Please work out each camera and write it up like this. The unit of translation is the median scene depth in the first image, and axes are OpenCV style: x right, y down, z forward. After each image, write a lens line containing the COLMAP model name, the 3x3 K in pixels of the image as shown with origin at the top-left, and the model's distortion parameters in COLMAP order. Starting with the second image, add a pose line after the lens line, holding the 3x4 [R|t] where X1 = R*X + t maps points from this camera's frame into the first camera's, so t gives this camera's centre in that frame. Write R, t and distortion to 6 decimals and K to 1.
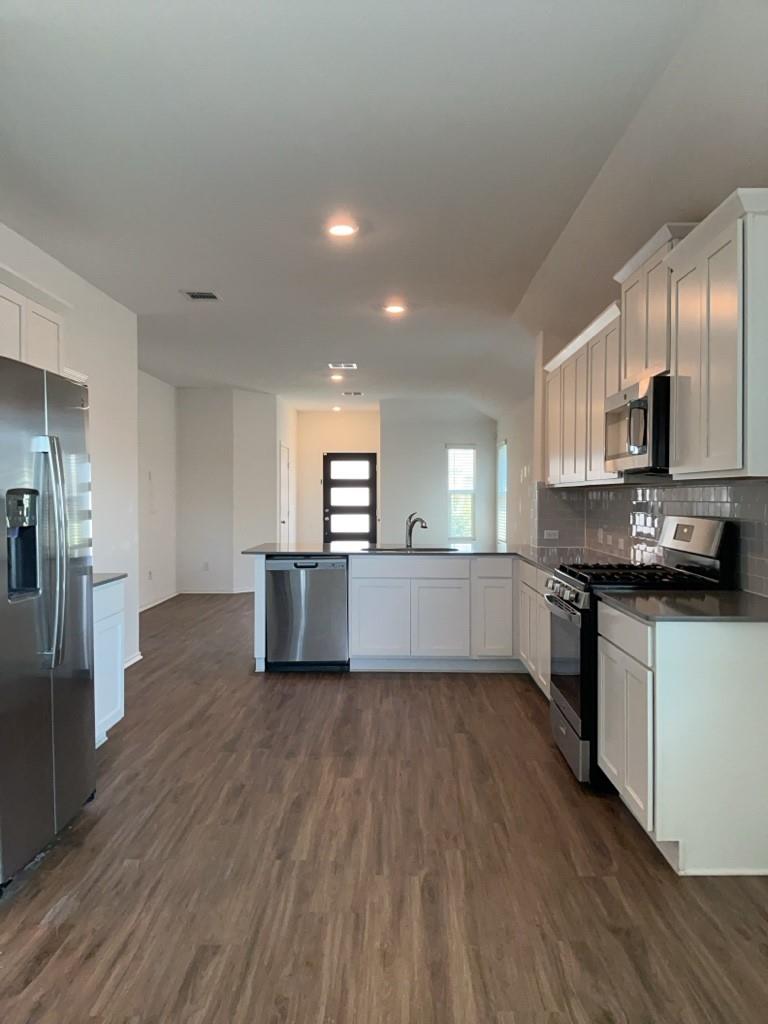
lens RADIAL K [[814.2, 0, 384.4], [0, 814.2, 511.9], [0, 0, 1]] dist [0.067855, -0.052858]
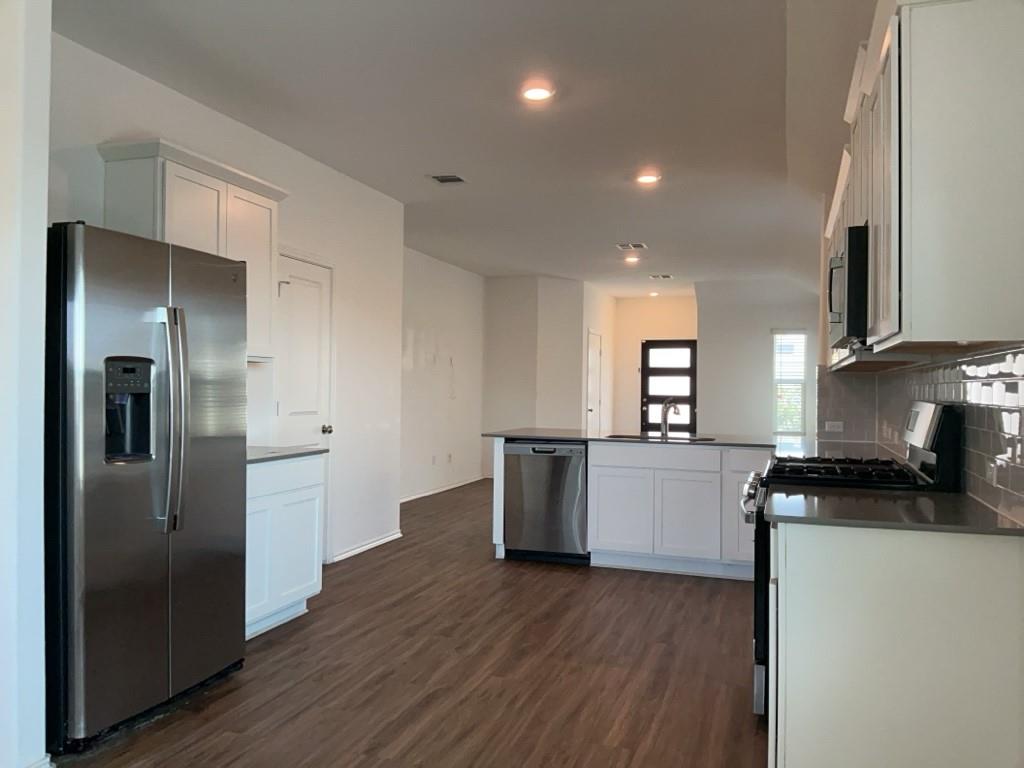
lens RADIAL K [[814.2, 0, 504.4], [0, 814.2, 378.9], [0, 0, 1]] dist [0.067855, -0.052858]
pose [[0.952835, 0.008040, -0.303382, 0.146950], [-0.017579, 0.999433, -0.028725, 0.009598], [0.302979, 0.032704, 0.952436, 0.068644]]
